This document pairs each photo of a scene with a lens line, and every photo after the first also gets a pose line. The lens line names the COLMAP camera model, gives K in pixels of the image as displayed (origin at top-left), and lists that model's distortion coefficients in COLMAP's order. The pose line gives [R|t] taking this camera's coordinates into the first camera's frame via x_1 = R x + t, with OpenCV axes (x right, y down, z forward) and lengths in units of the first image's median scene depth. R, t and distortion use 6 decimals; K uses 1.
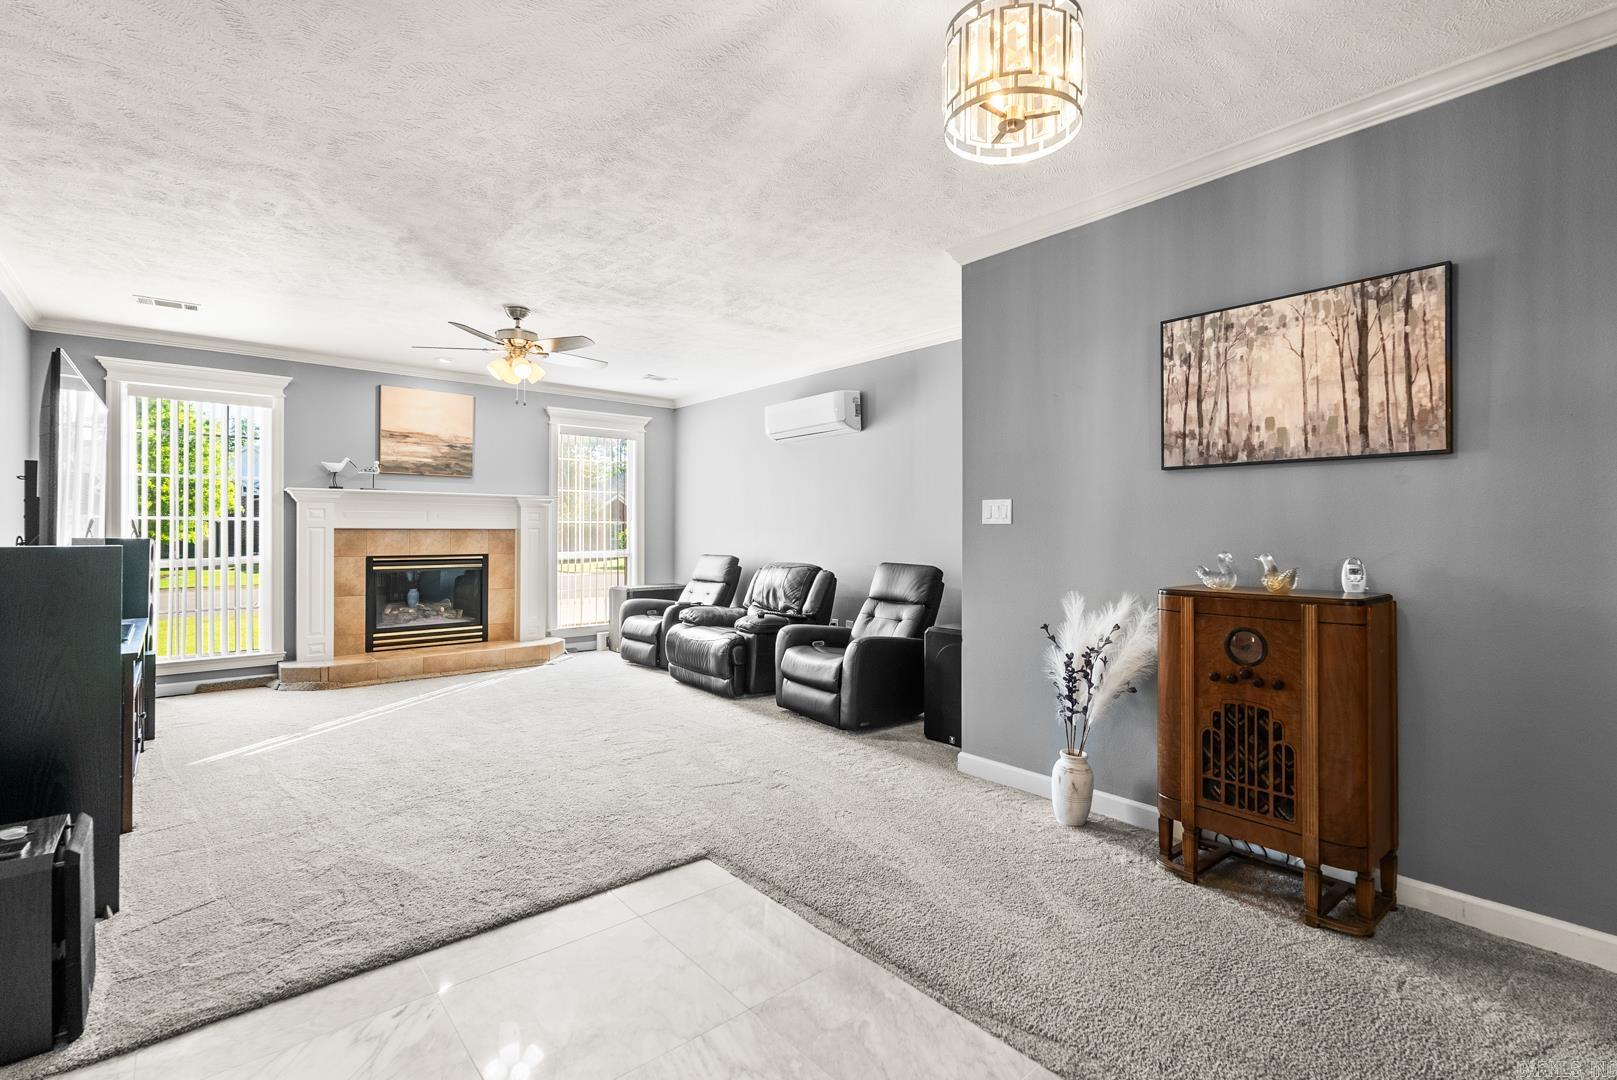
lens RADIAL K [[725.8, 0, 811.9], [0, 725.8, 535.3], [0, 0, 1]] dist [-0.006530, -0.000141]
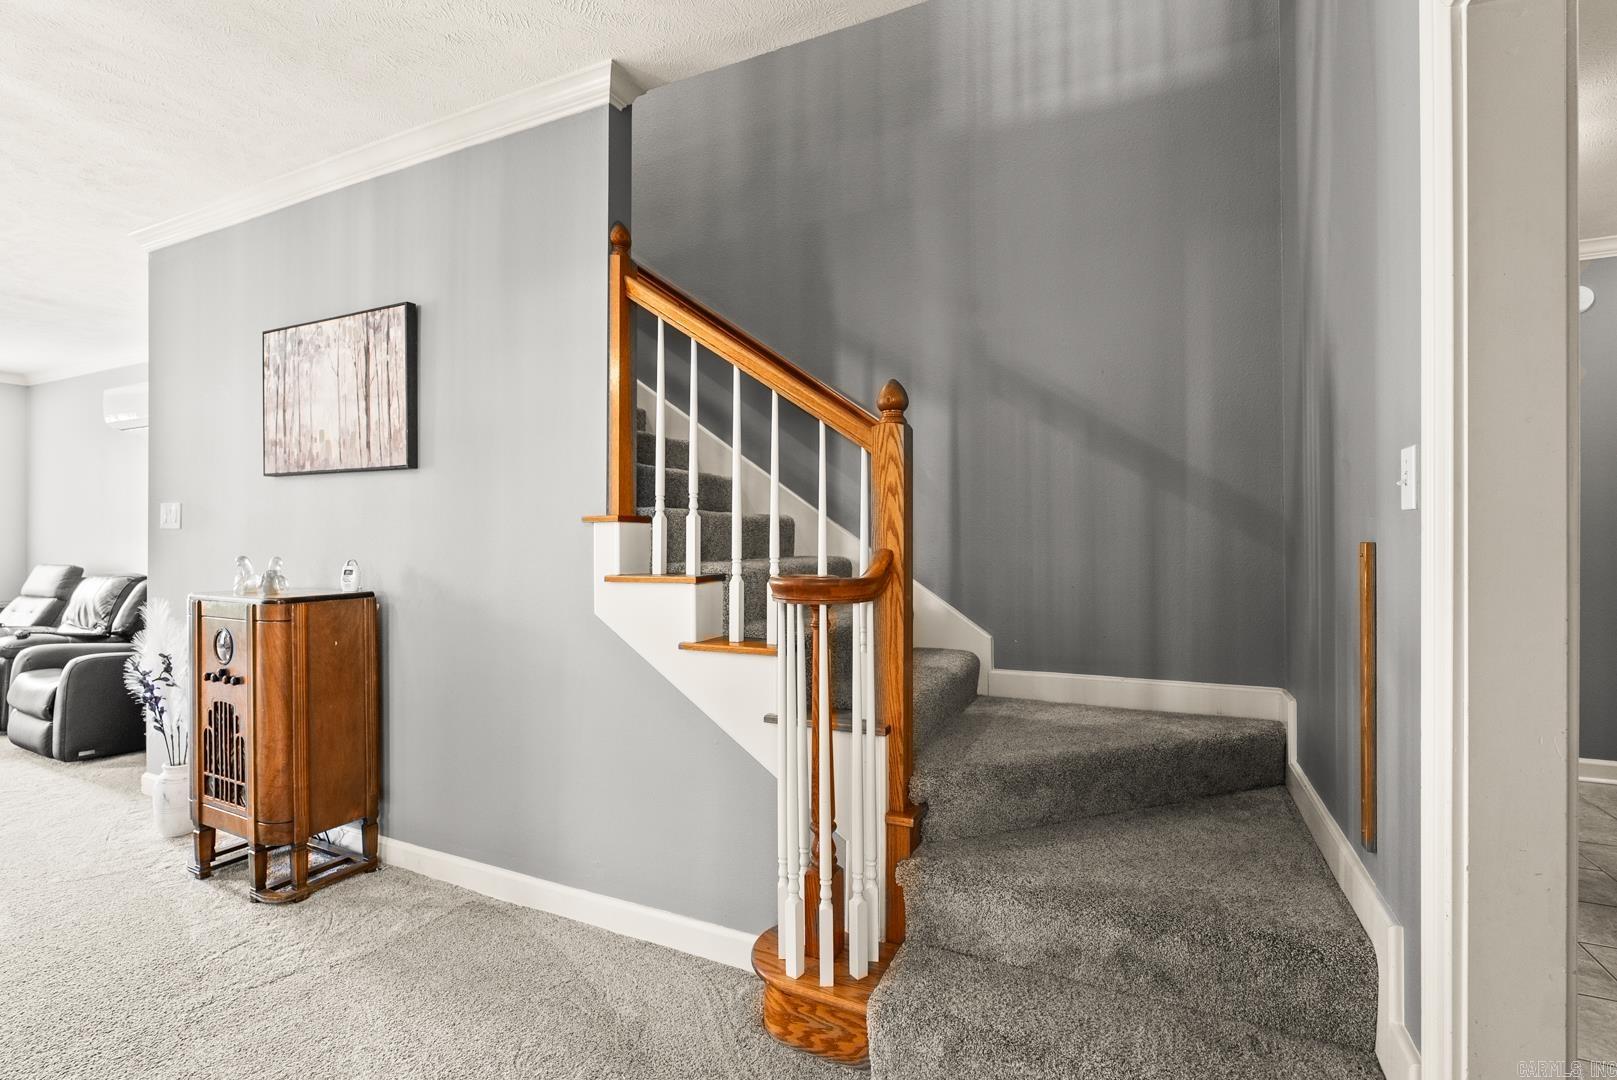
lens RADIAL K [[725.8, 0, 811.9], [0, 725.8, 535.3], [0, 0, 1]] dist [-0.006530, -0.000141]
pose [[0.913920, -0.005795, 0.405853, 0.843151], [0.006357, 0.999980, -0.000036, -0.001823], [-0.405845, 0.002613, 0.913938, -0.271078]]
